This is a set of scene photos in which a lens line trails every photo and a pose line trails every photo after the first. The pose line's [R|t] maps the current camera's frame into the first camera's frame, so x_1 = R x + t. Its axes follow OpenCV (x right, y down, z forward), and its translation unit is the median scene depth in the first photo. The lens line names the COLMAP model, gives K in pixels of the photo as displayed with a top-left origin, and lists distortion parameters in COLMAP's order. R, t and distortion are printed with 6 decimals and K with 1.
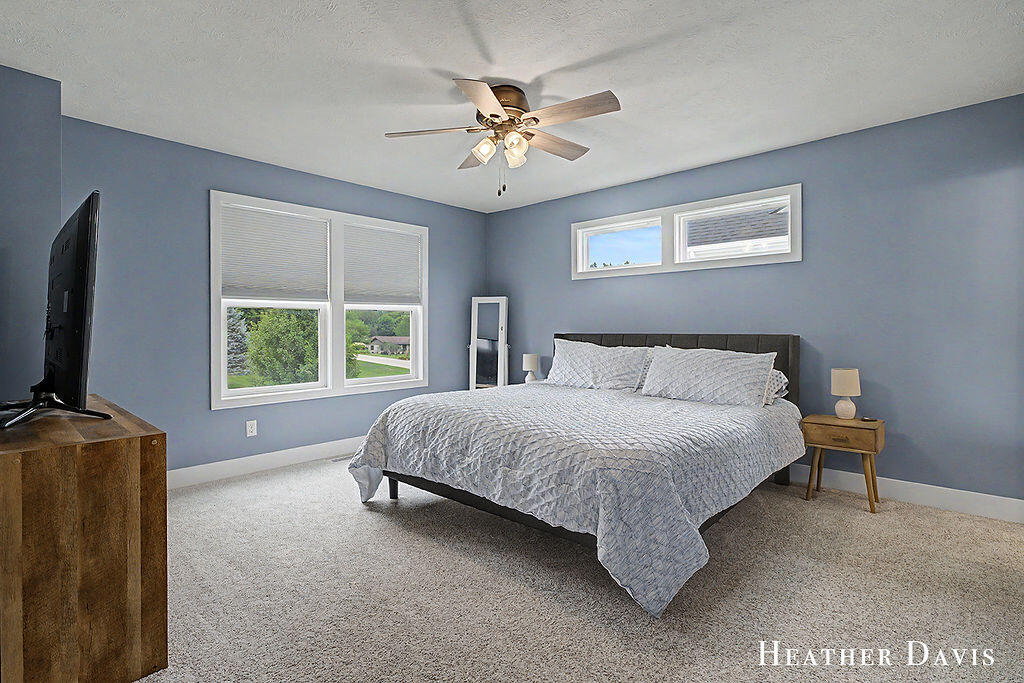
lens RADIAL K [[507.9, 0, 508.5], [0, 507.9, 328.5], [0, 0, 1]] dist [-0.001726, -0.000120]
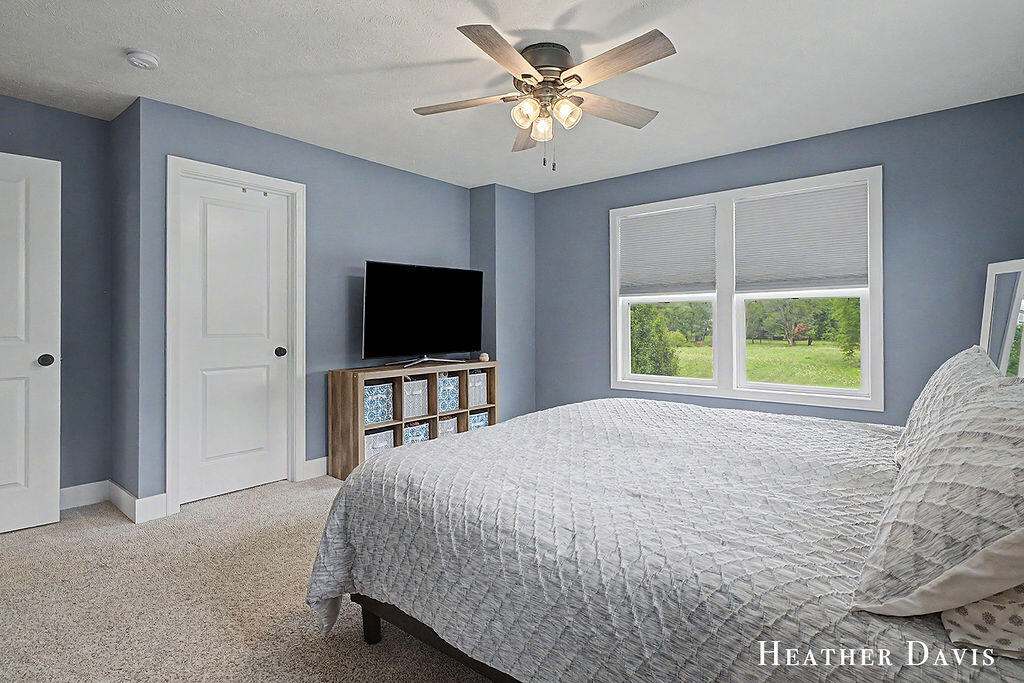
lens RADIAL K [[507.9, 0, 508.5], [0, 507.9, 328.5], [0, 0, 1]] dist [-0.001726, -0.000120]
pose [[0.088257, 0.011822, -0.996028, 0.568369], [0.002446, 0.999924, 0.012085, 0.001715], [0.996095, -0.003503, 0.088221, 0.572055]]
